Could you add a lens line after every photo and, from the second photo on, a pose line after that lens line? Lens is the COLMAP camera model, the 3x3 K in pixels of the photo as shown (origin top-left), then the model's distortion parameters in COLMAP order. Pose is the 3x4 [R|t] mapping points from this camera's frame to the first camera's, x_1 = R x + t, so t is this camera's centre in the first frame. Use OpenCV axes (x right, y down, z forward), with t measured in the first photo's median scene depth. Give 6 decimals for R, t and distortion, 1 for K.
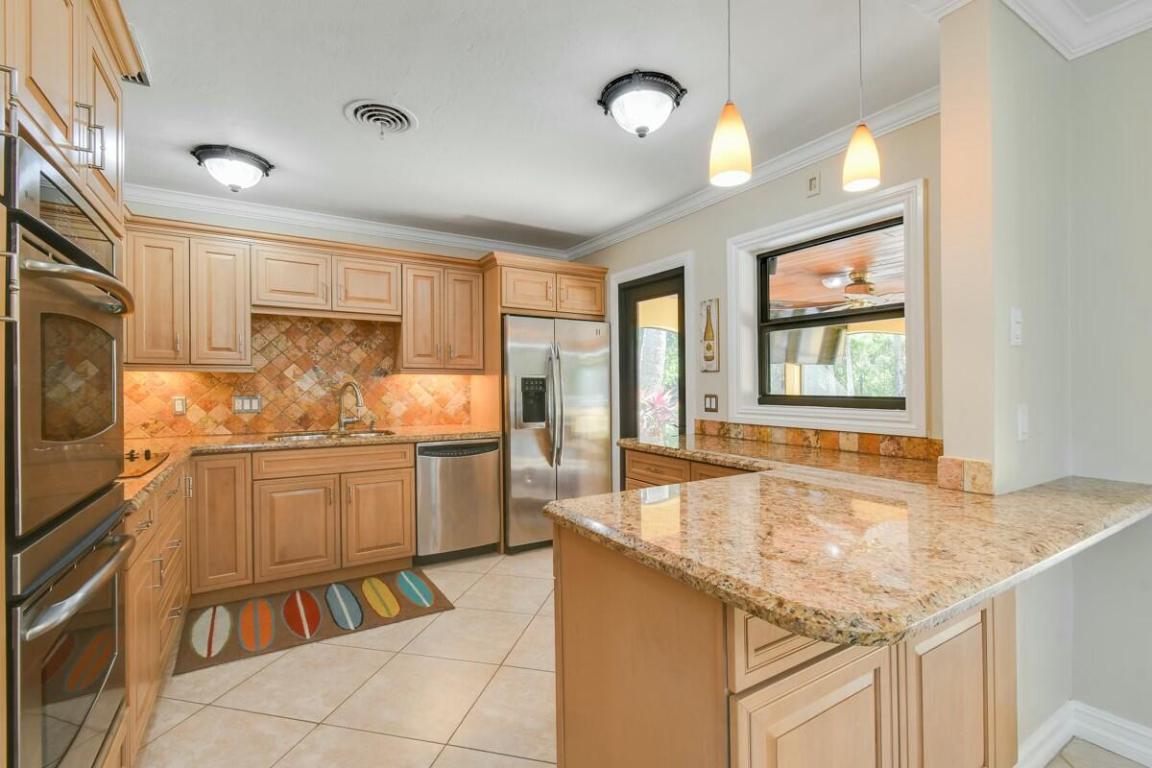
lens RADIAL K [[515.8, 0, 568.2], [0, 515.8, 395.6], [0, 0, 1]] dist [-0.001405, -0.000044]
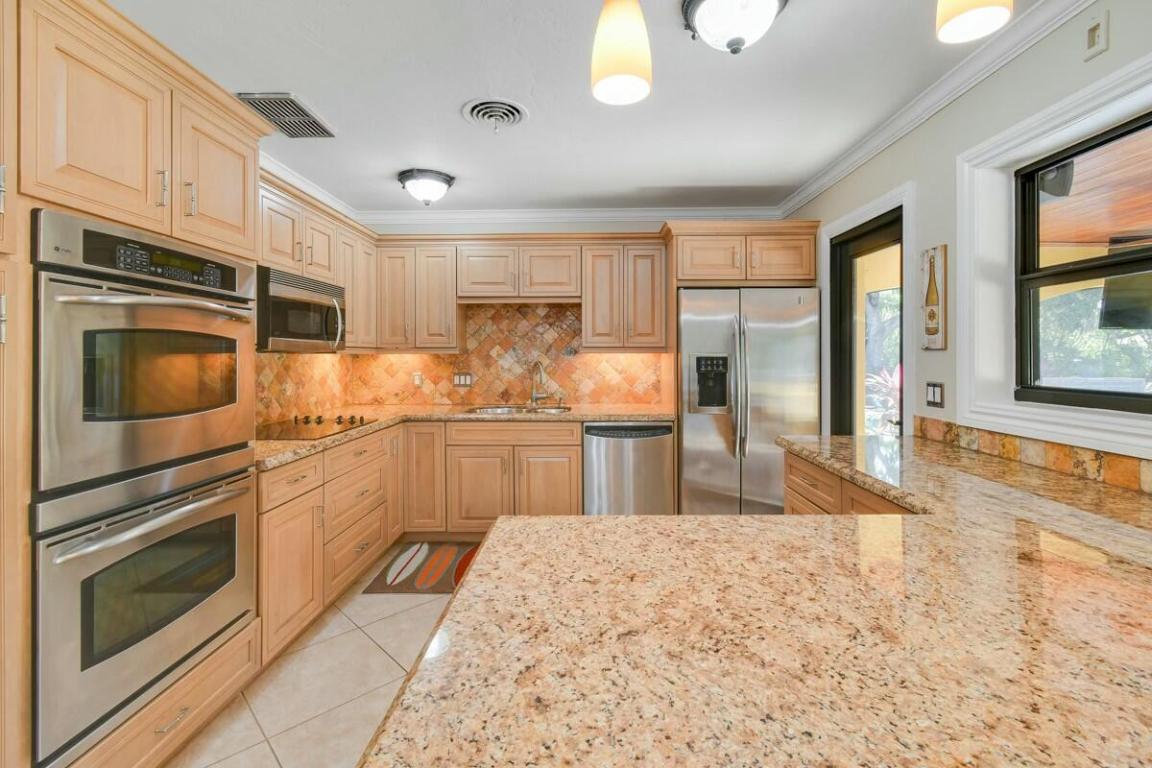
lens RADIAL K [[508.1, 0, 578.6], [0, 508.1, 366.7], [0, 0, 1]] dist [0.000033, 0.000002]
pose [[0.843633, 0.010825, -0.536811, 0.229584], [-0.008822, 0.999941, 0.006301, -0.022545], [0.536848, -0.000580, 0.843679, 0.149430]]
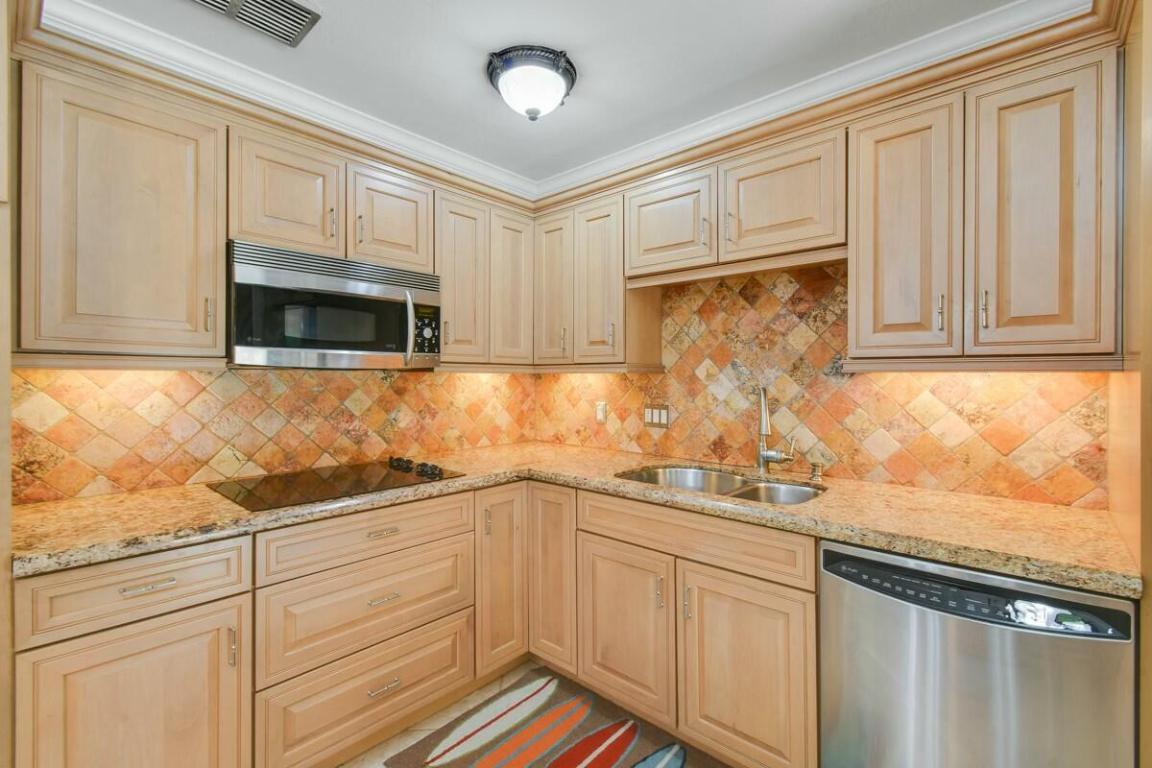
lens RADIAL K [[507.9, 0, 601.9], [0, 507.9, 383.5], [0, 0, 1]] dist [-0.001920, 0.000124]
pose [[0.298945, 0.012753, -0.954185, 0.042211], [-0.022823, 0.999720, 0.006211, -0.031229], [0.953997, 0.019920, 0.299152, 0.696658]]
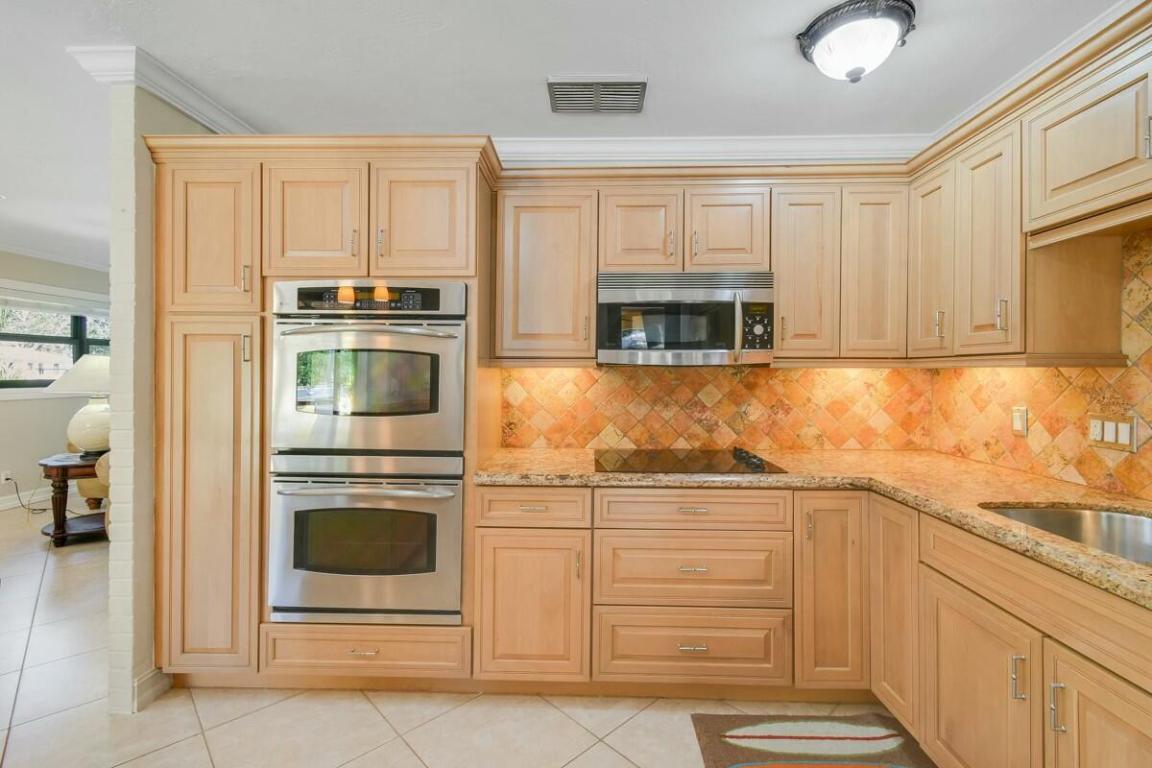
lens RADIAL K [[517.0, 0, 579.8], [0, 517.0, 374.8], [0, 0, 1]] dist [-0.000871, -0.000564]
pose [[-0.548440, 0.004612, -0.836177, 0.051165], [-0.019130, 0.999654, 0.018060, -0.034638], [0.835971, 0.025901, -0.548162, 0.833454]]
